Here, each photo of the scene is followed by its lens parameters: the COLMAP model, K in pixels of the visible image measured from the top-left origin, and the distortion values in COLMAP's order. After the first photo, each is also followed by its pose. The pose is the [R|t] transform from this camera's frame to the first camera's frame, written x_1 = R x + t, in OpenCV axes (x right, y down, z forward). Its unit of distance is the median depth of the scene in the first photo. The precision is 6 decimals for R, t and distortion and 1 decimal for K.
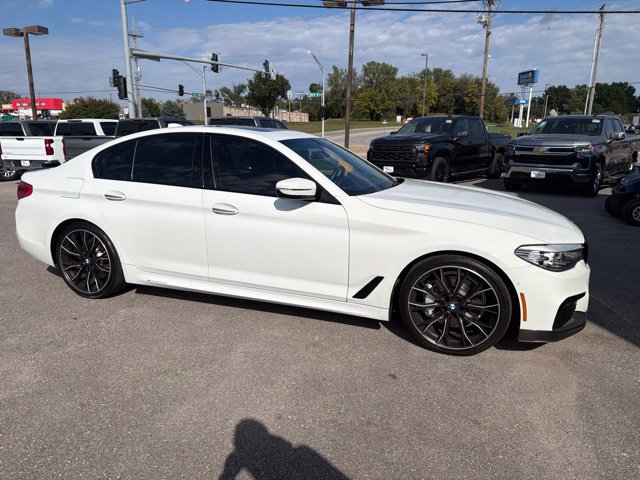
lens RADIAL K [[452.3, 0, 321.6], [0, 452.3, 239.9], [0, 0, 1]] dist [0.051376, -0.066306]
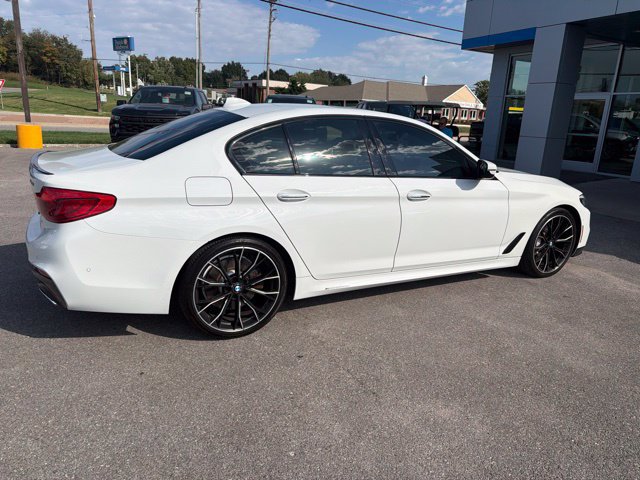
lens RADIAL K [[458.3, 0, 324.1], [0, 458.3, 241.2], [0, 0, 1]] dist [0.015283, -0.016892]
pose [[0.667853, -0.177597, 0.722795, -0.291354], [0.129452, 0.984030, 0.122173, -0.031267], [-0.732949, 0.011974, 0.680178, 0.123070]]
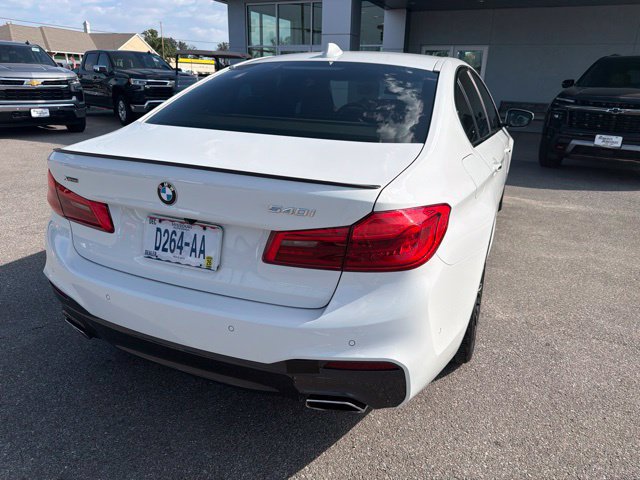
lens RADIAL K [[458.9, 0, 325.0], [0, 458.9, 238.3], [0, 0, 1]] dist [0.004240, -0.004621]
pose [[0.052688, -0.335208, 0.940670, -0.325251], [0.202374, 0.926016, 0.318651, -0.075368], [-0.977890, 0.173578, 0.116628, 0.342432]]
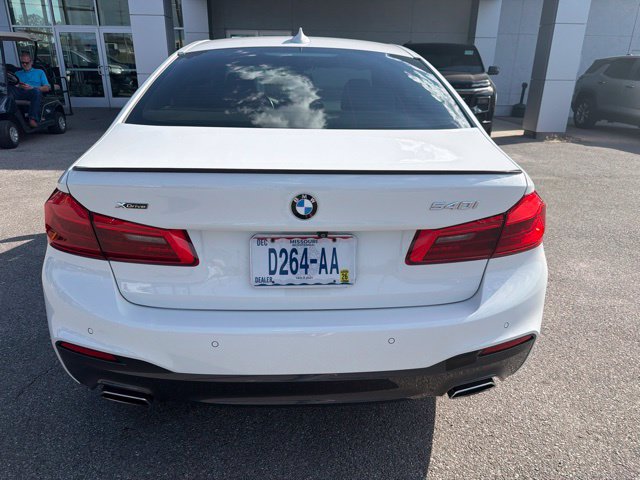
lens RADIAL K [[452.3, 0, 321.6], [0, 452.3, 239.9], [0, 0, 1]] dist [0.051376, -0.066306]
pose [[-0.387505, -0.338983, 0.857281, -0.302575], [0.190138, 0.880555, 0.434131, -0.092225], [-0.902047, 0.331229, -0.276766, 0.418420]]
